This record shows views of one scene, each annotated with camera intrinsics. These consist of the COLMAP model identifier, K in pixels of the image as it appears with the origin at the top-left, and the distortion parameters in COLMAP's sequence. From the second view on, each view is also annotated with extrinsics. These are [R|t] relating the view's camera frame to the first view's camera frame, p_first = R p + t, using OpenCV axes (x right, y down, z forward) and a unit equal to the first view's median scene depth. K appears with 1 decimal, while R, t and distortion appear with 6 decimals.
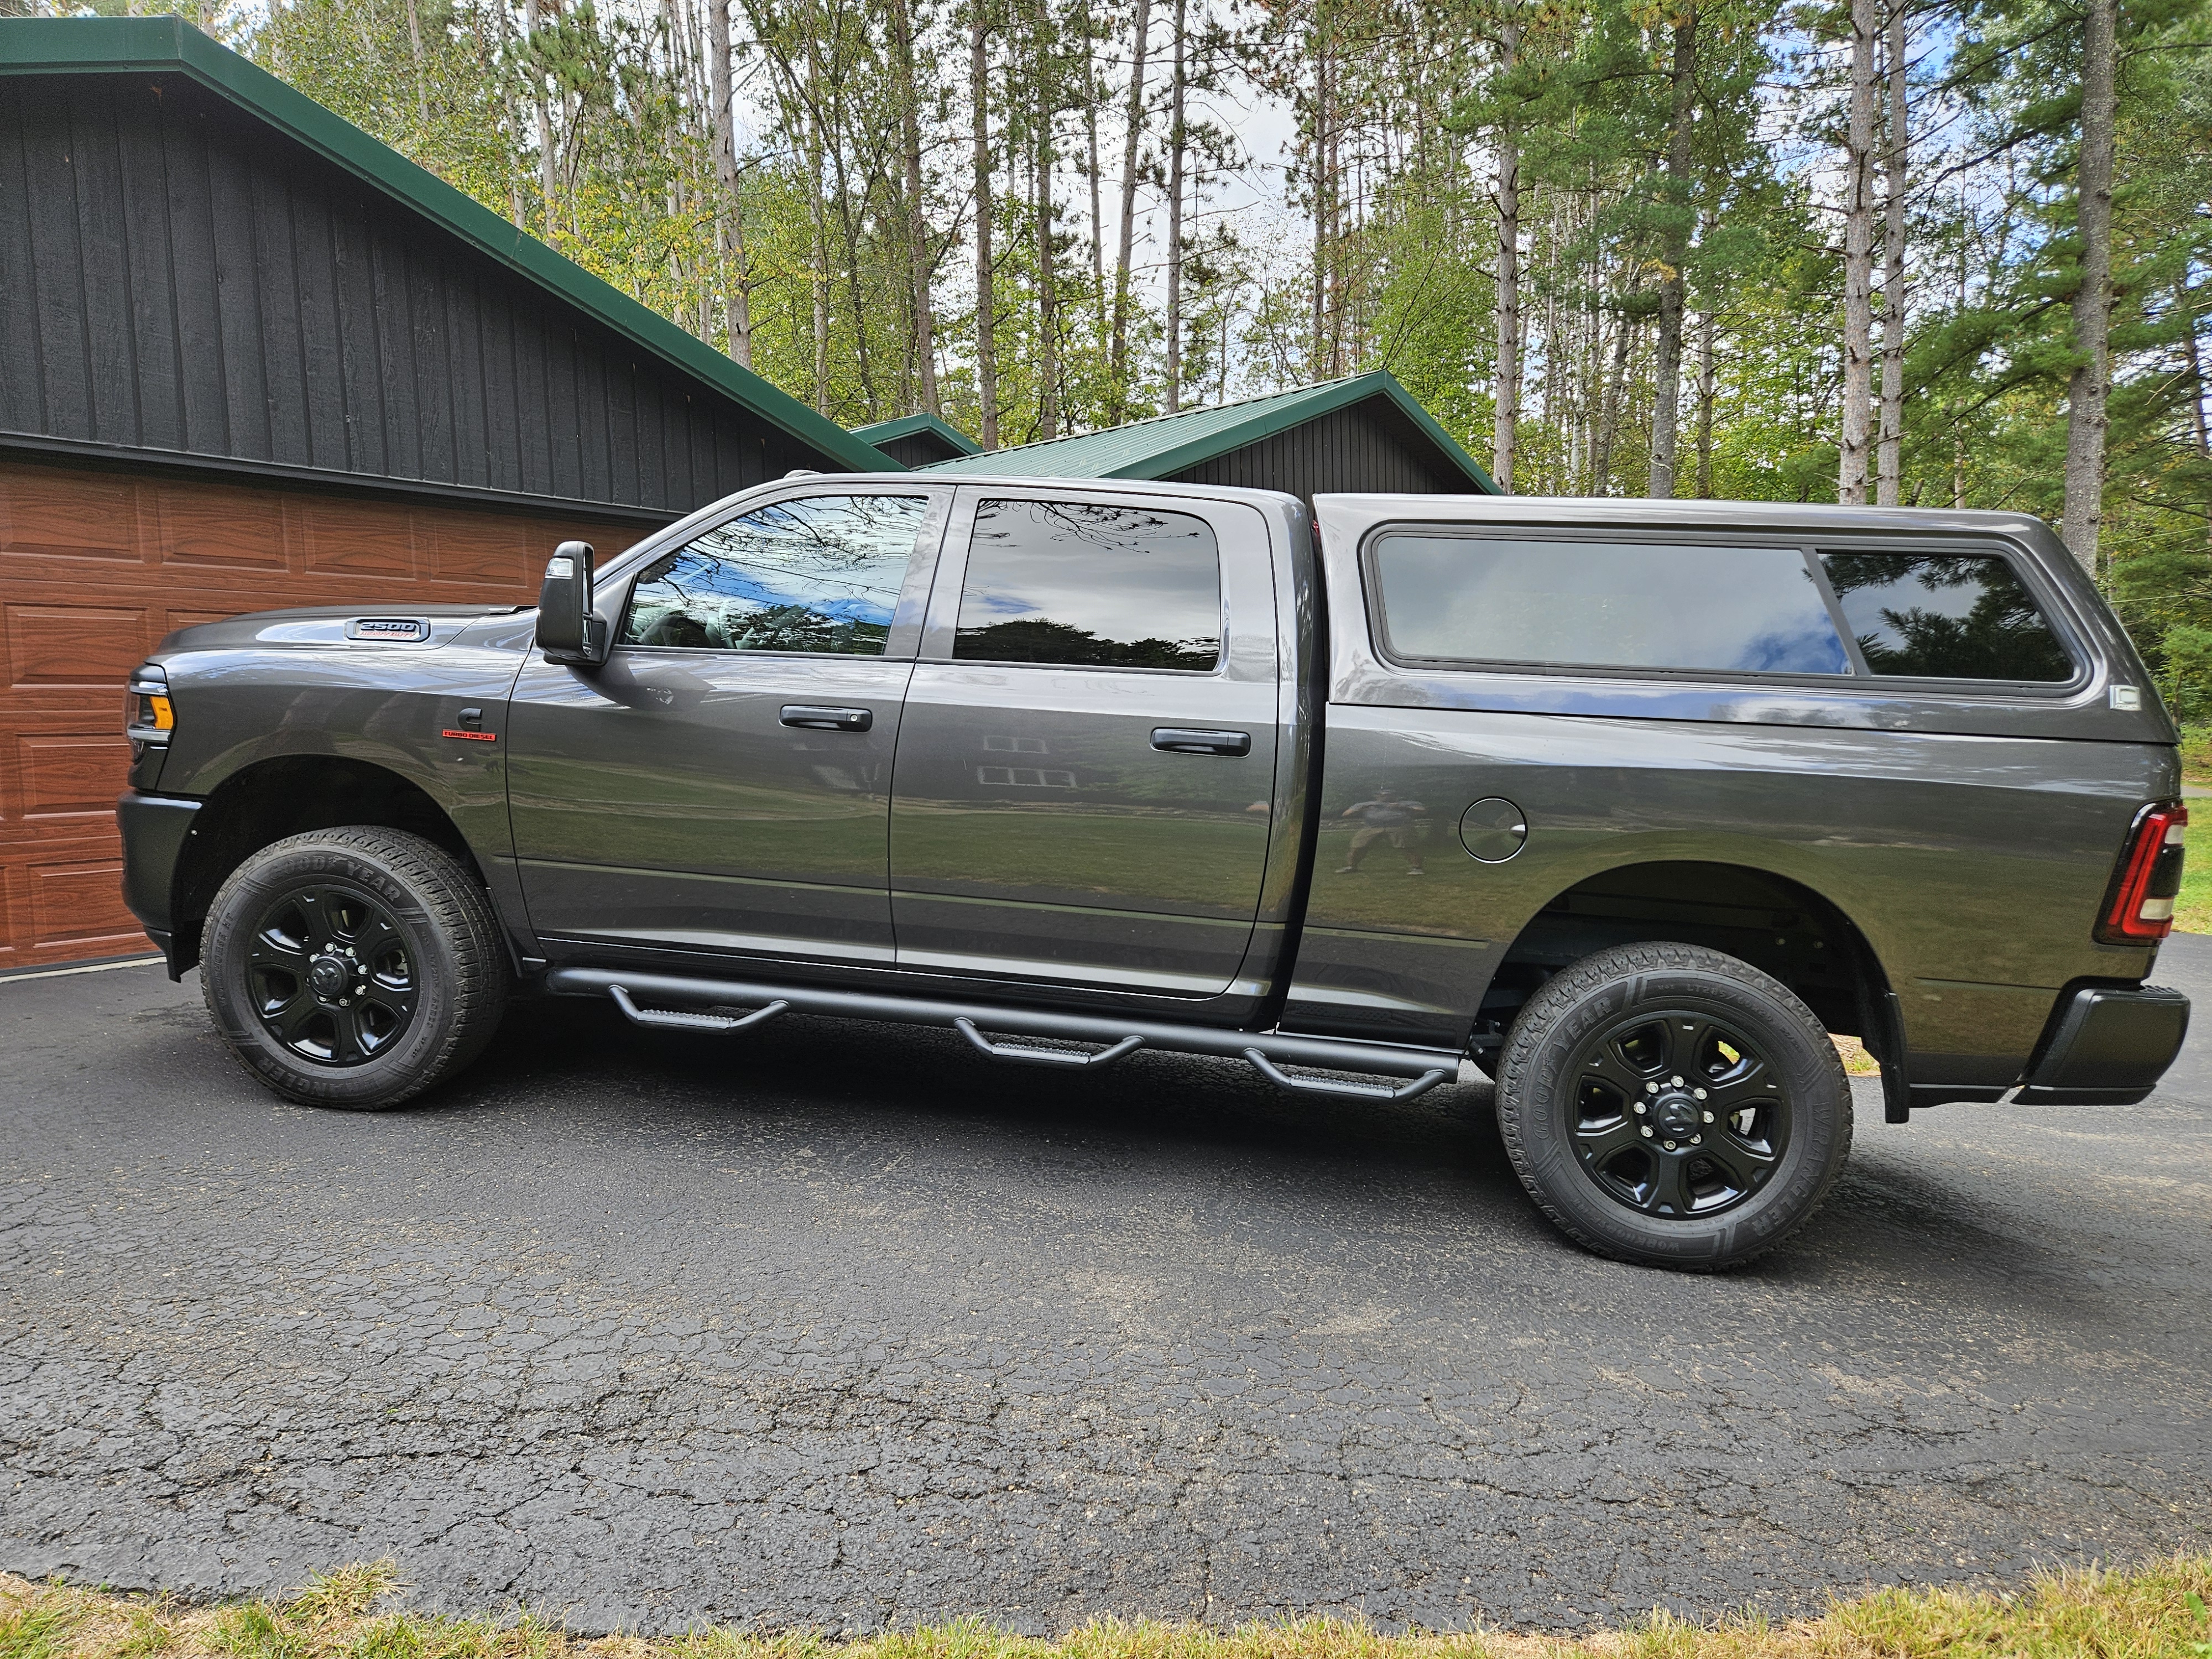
lens RADIAL K [[1491.2, 0, 1088.6], [0, 1491.2, 834.2], [0, 0, 1]] dist [0.087826, -0.074714]
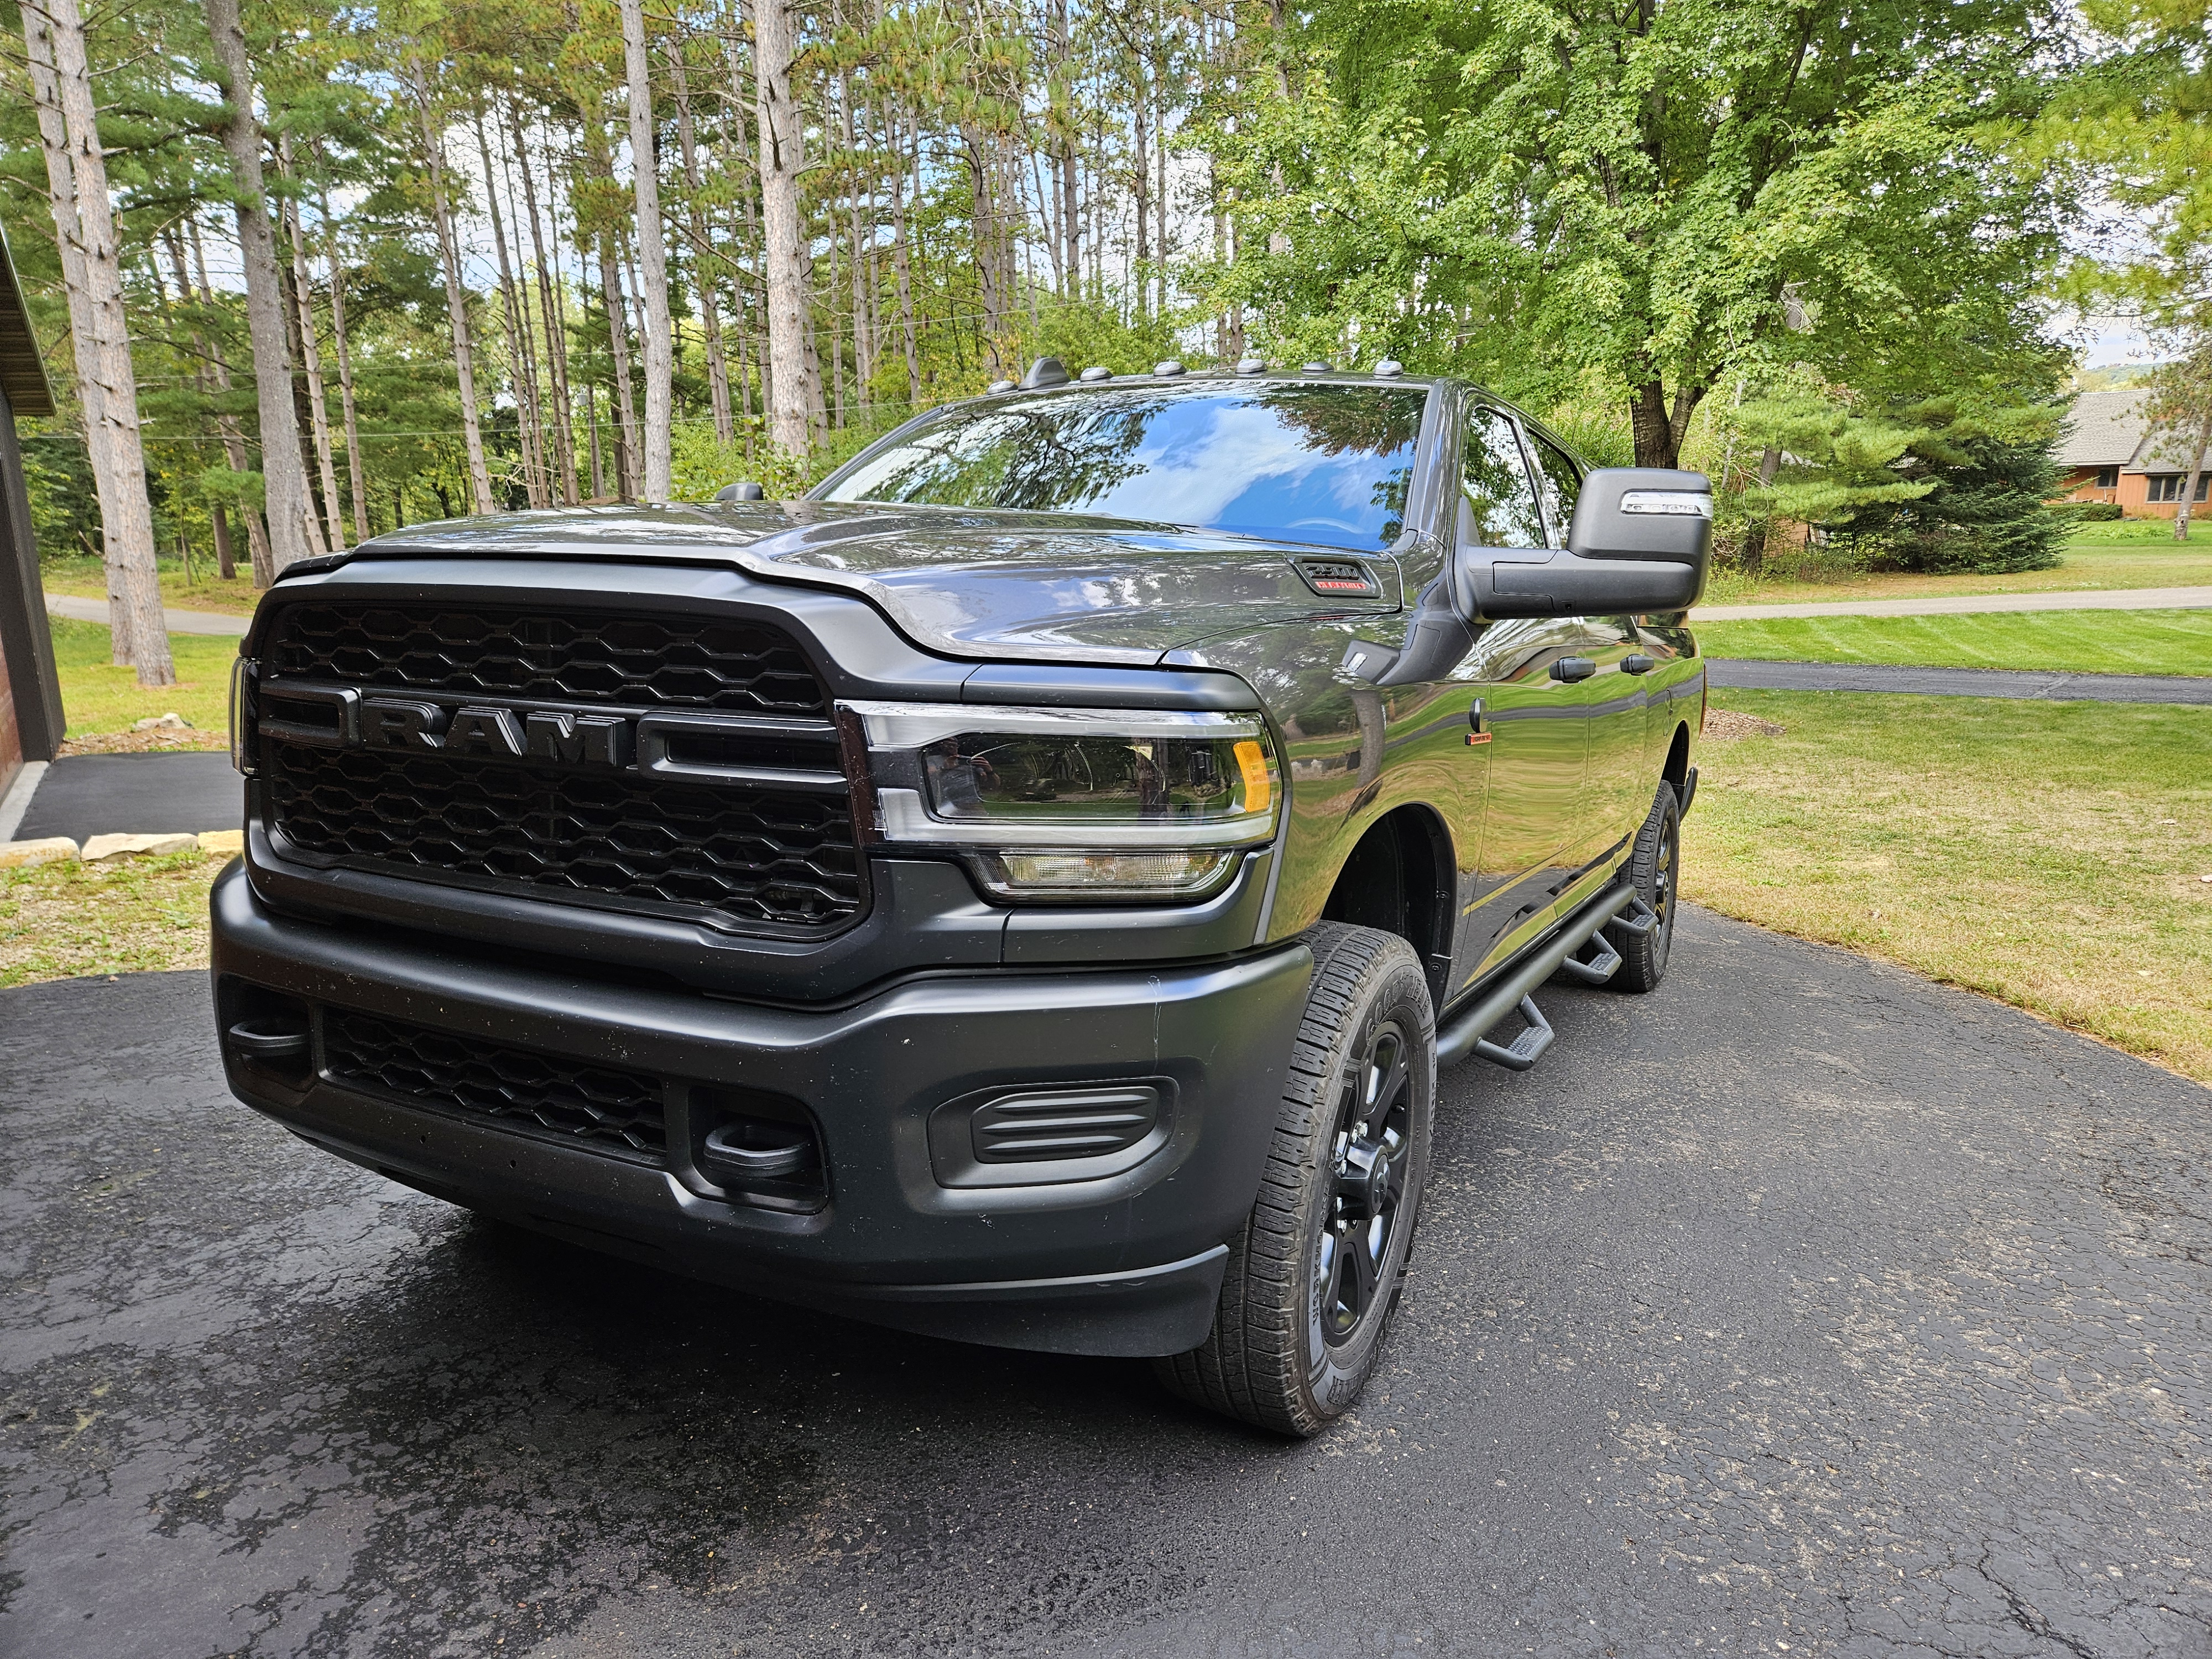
lens RADIAL K [[1482.4, 0, 1113.3], [0, 1482.4, 814.1], [0, 0, 1]] dist [0.082789, -0.069786]
pose [[0.309482, -0.168173, 0.935916, -1.090543], [0.073363, 0.985526, 0.152828, -0.146083], [-0.948071, 0.021364, 0.317340, 0.950695]]
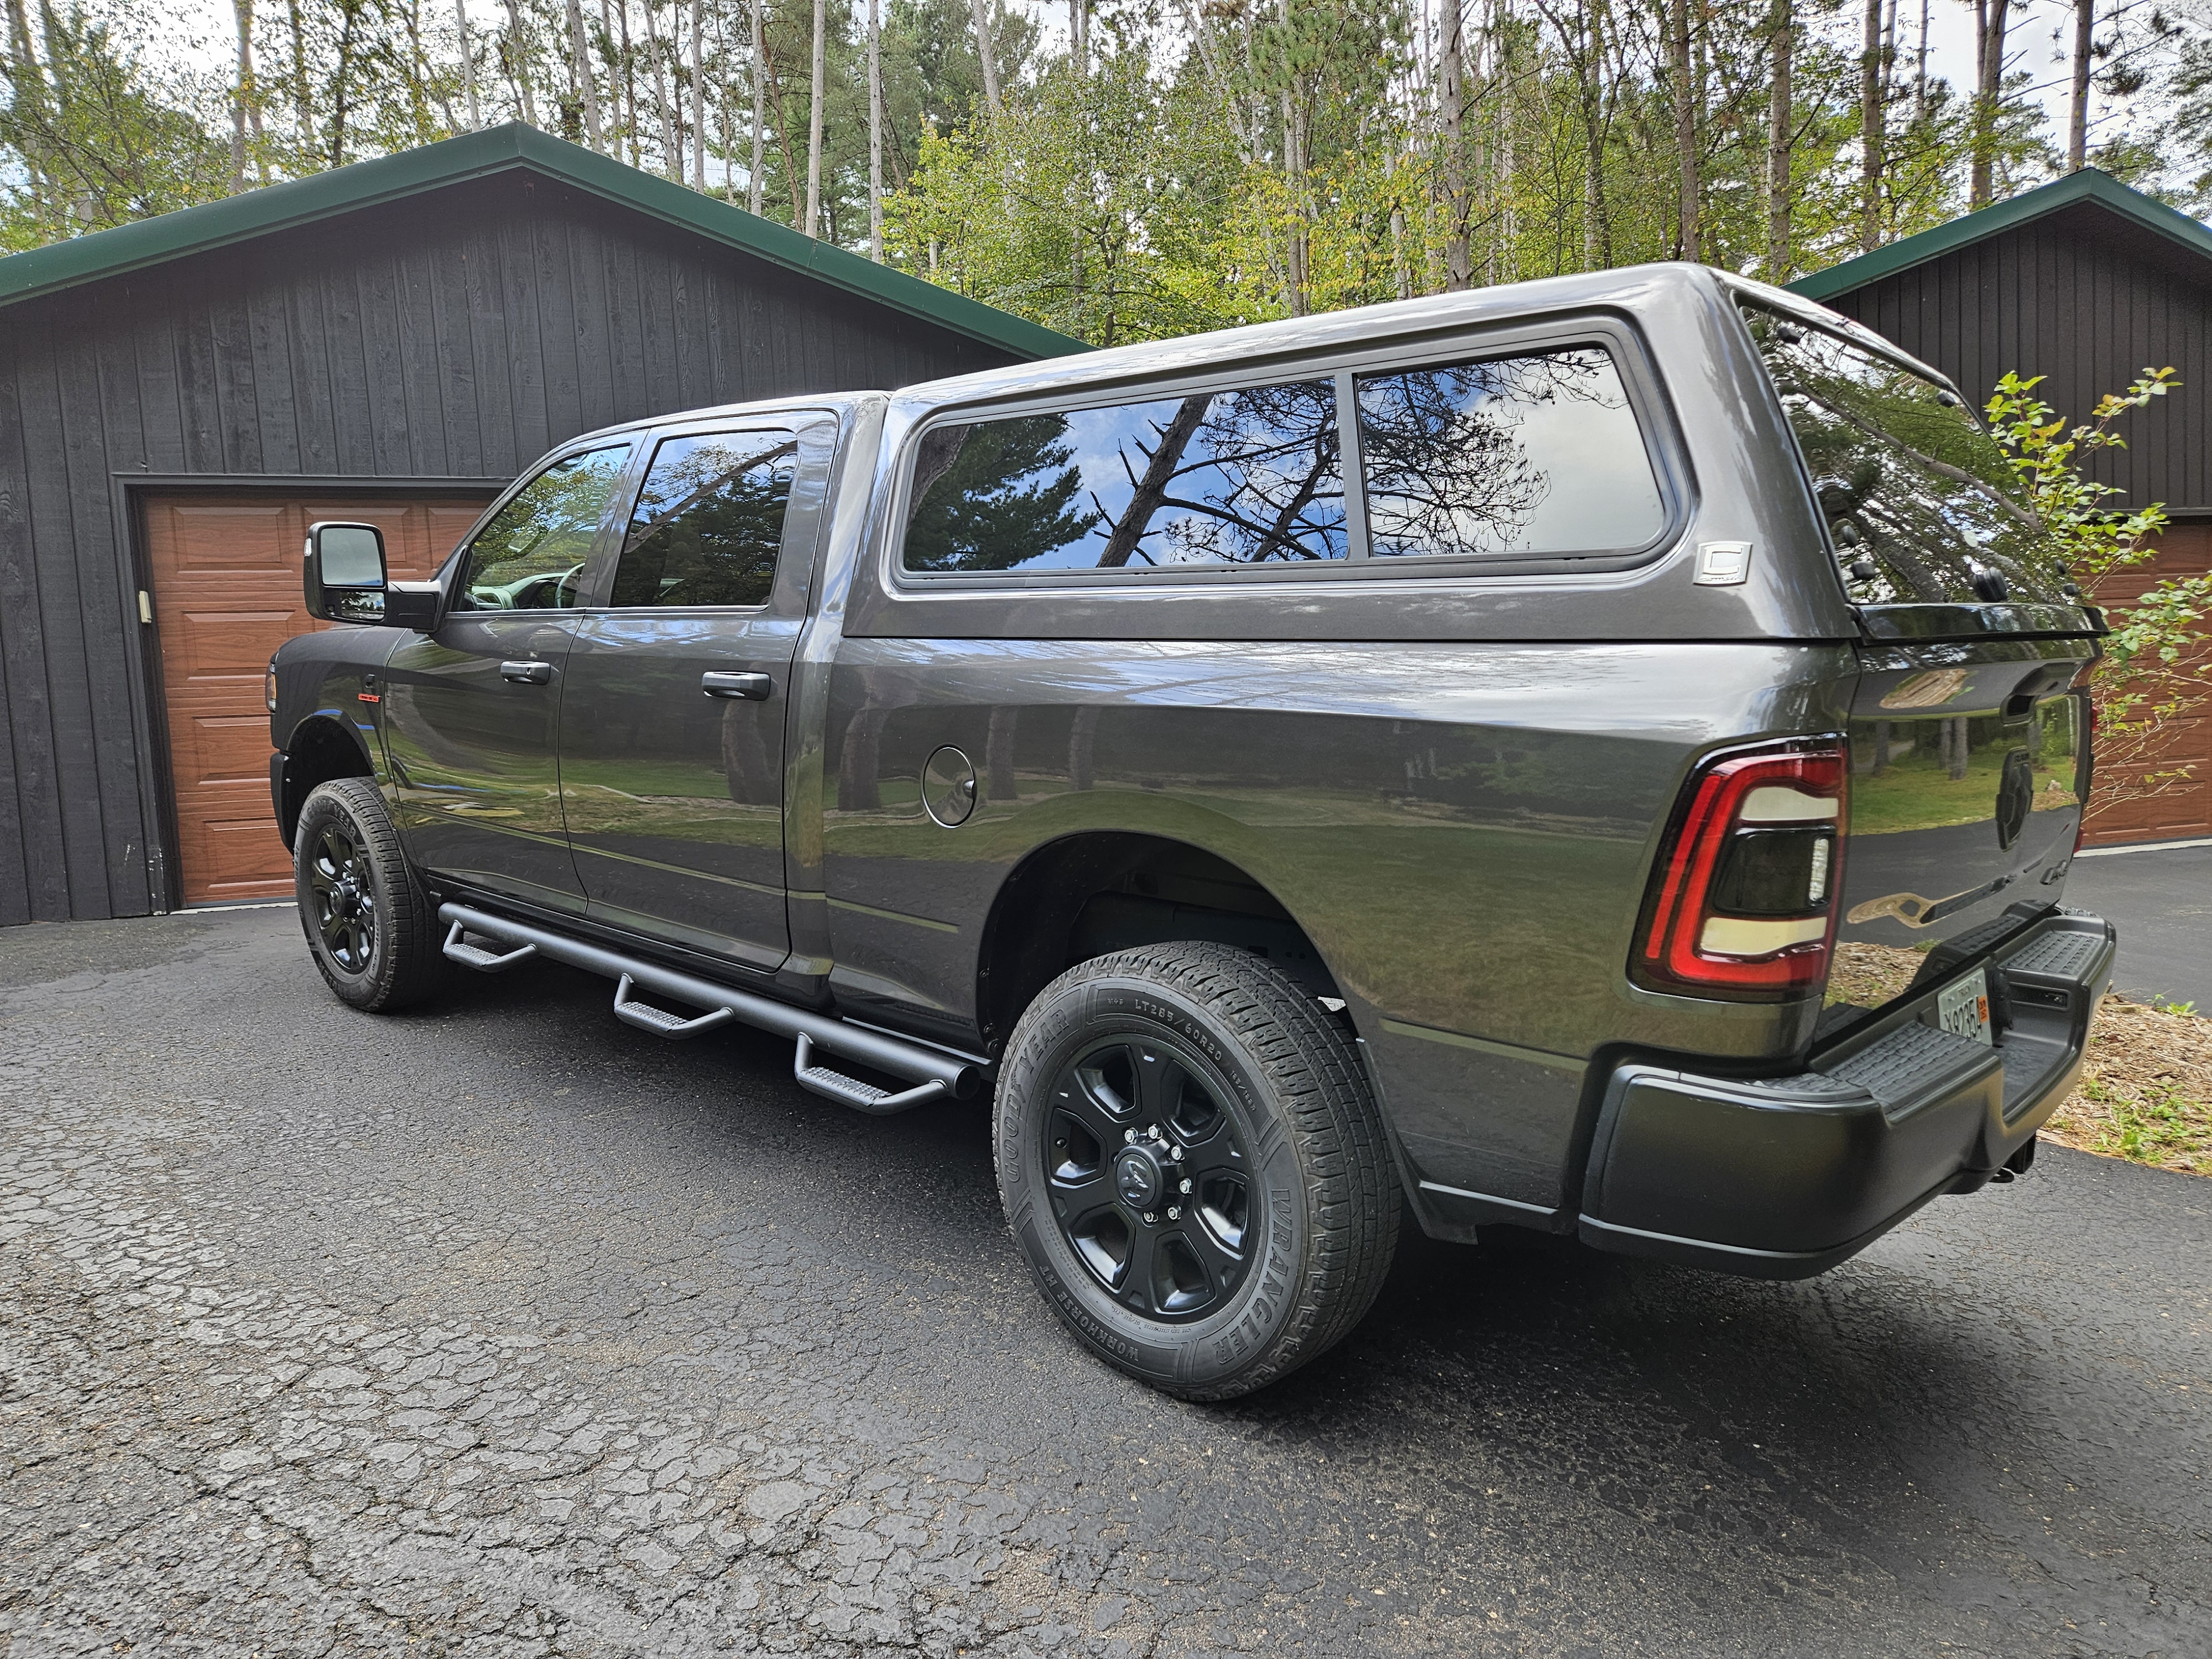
lens RADIAL K [[1491.2, 0, 1088.6], [0, 1491.2, 834.2], [0, 0, 1]] dist [0.087826, -0.074714]
pose [[0.825866, 0.029372, -0.563102, 0.731510], [-0.015632, 0.999451, 0.029206, -0.001543], [0.563650, -0.015317, 0.825871, 0.364552]]
